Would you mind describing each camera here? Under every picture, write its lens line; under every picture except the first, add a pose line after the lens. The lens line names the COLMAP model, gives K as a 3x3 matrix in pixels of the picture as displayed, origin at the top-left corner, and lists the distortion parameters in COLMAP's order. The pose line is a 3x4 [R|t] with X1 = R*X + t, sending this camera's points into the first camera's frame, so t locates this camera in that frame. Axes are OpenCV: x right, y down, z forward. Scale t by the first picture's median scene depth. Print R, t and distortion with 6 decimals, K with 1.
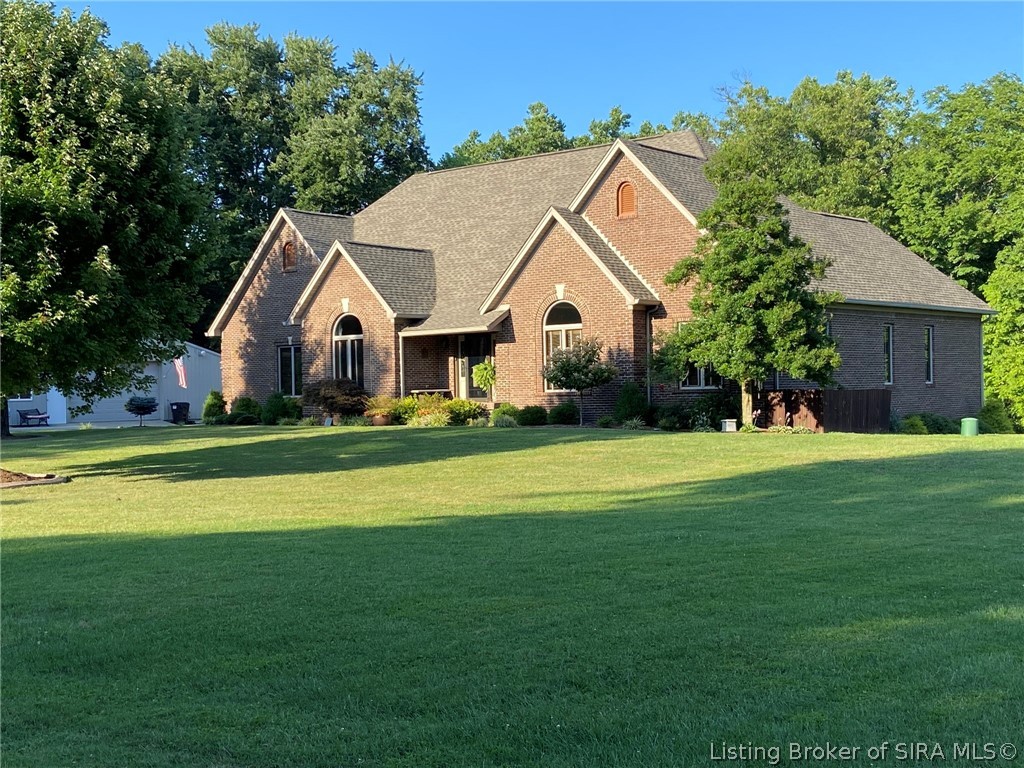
lens RADIAL K [[1418.4, 0, 512.0], [0, 1418.4, 384.0], [0, 0, 1]] dist [0.144738, -0.017239]
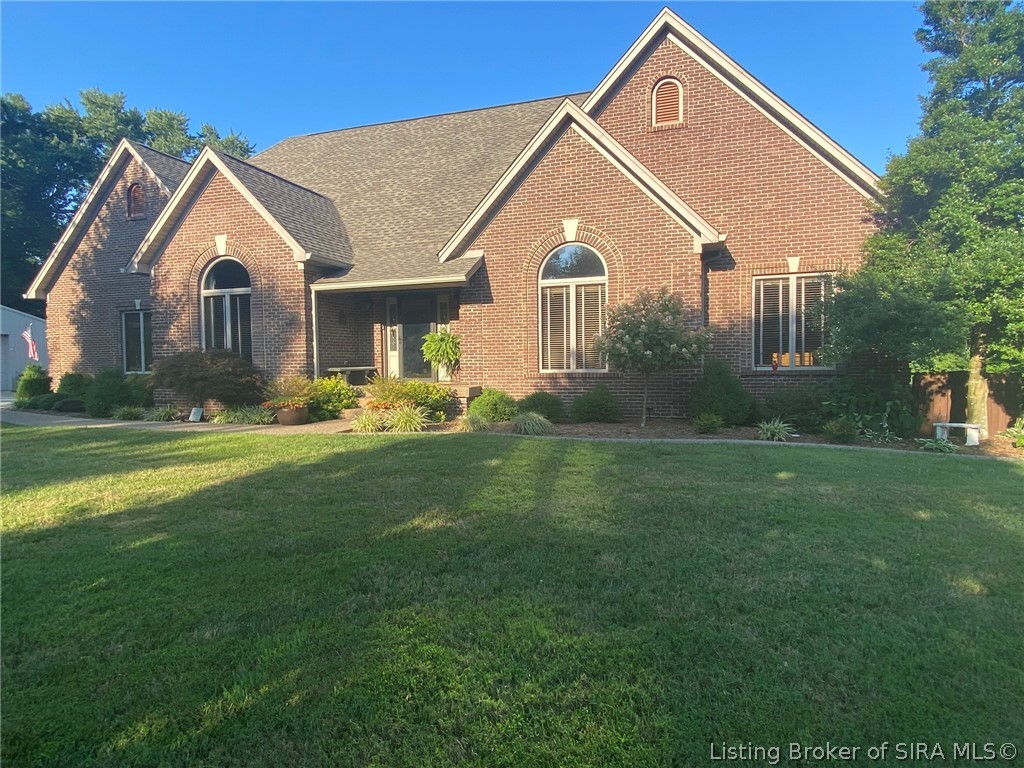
lens RADIAL K [[591.4, 0, 512.0], [0, 591.4, 384.0], [0, 0, 1]] dist [0.112736, -0.147814]
pose [[0.931610, -0.006078, 0.363409, -0.092485], [-0.009385, 0.999124, 0.040771, -0.000474], [-0.363338, -0.041393, 0.930737, 0.671124]]
